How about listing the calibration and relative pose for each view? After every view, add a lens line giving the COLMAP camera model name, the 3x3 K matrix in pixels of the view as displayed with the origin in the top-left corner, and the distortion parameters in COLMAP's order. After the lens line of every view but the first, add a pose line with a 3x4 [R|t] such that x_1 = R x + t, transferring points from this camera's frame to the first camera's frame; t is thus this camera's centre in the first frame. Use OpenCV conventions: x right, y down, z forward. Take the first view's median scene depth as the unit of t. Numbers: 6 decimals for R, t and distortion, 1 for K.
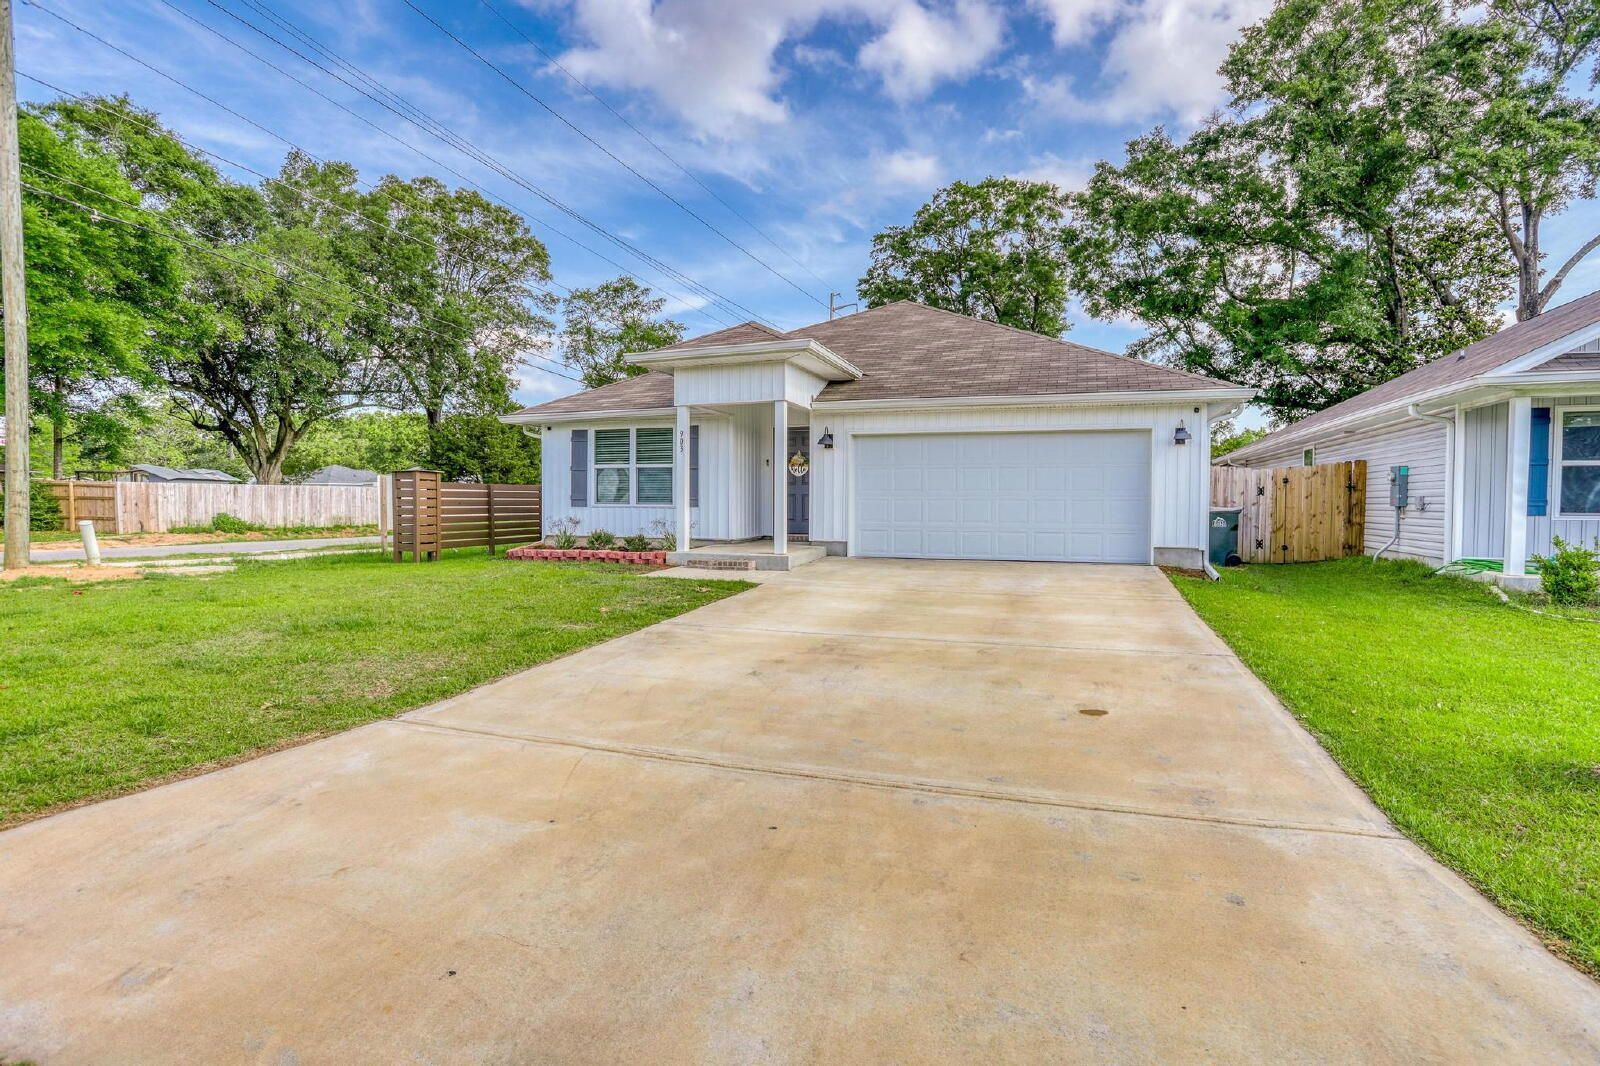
lens RADIAL K [[804.4, 0, 805.9], [0, 804.4, 523.6], [0, 0, 1]] dist [-0.055967, 0.022575]
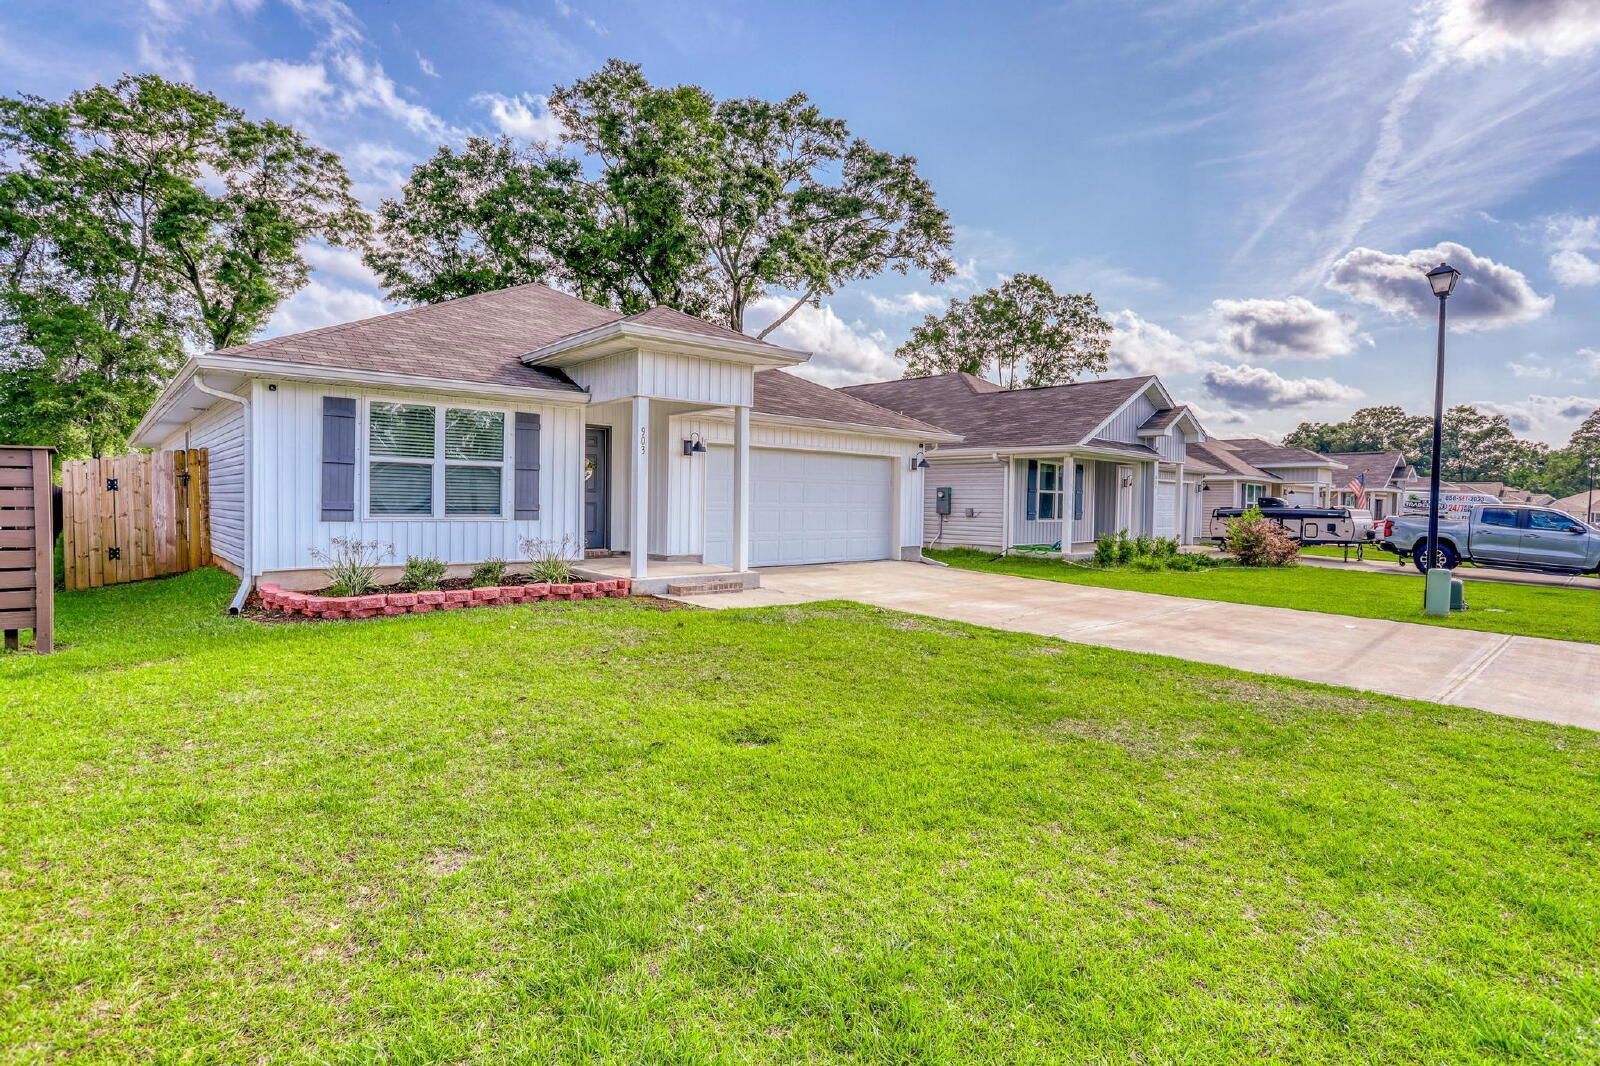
lens RADIAL K [[804.4, 0, 805.9], [0, 804.4, 523.6], [0, 0, 1]] dist [-0.055967, 0.022575]
pose [[0.486694, -0.018586, 0.873375, -0.645651], [0.011941, 0.999822, 0.014622, -0.024135], [-0.873491, 0.003312, 0.486829, 0.384980]]
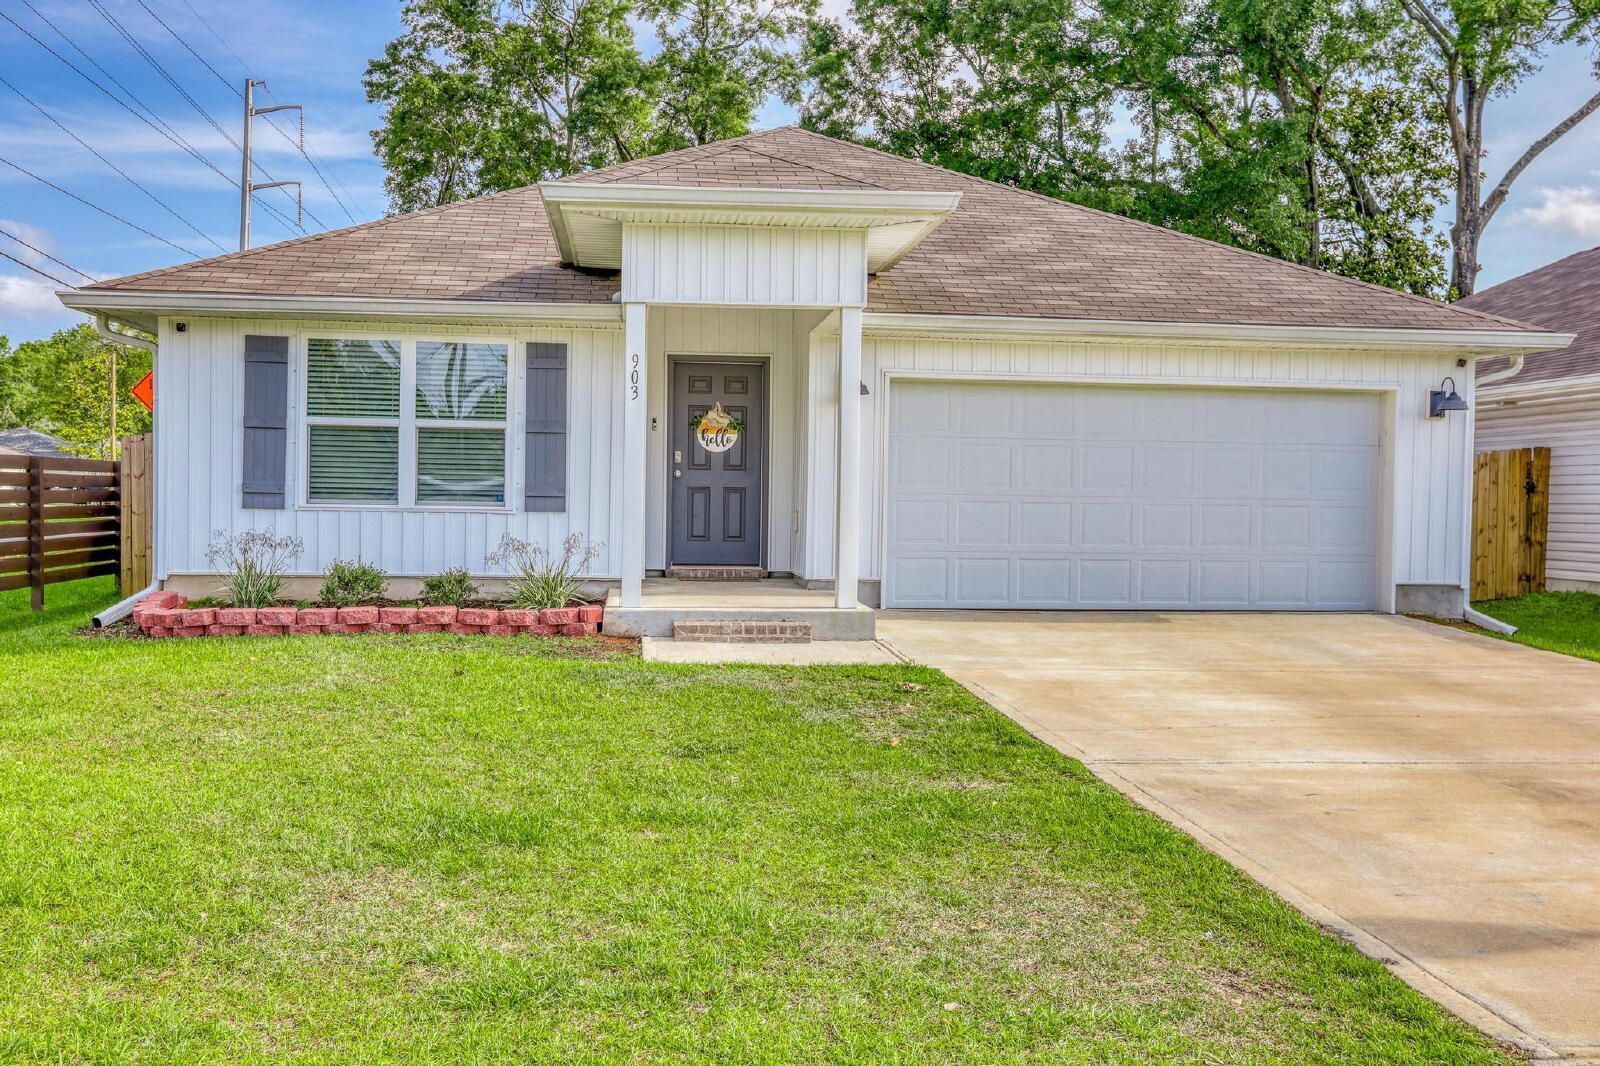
lens RADIAL K [[1459.9, 0, 800.0], [0, 1459.9, 533.0], [0, 0, 1]] dist [0.006366, 0.056299]
pose [[0.906179, -0.000162, 0.422893, -0.359100], [0.000551, 1.000000, -0.000797, -0.007259], [-0.422893, 0.000955, 0.906179, 0.139678]]
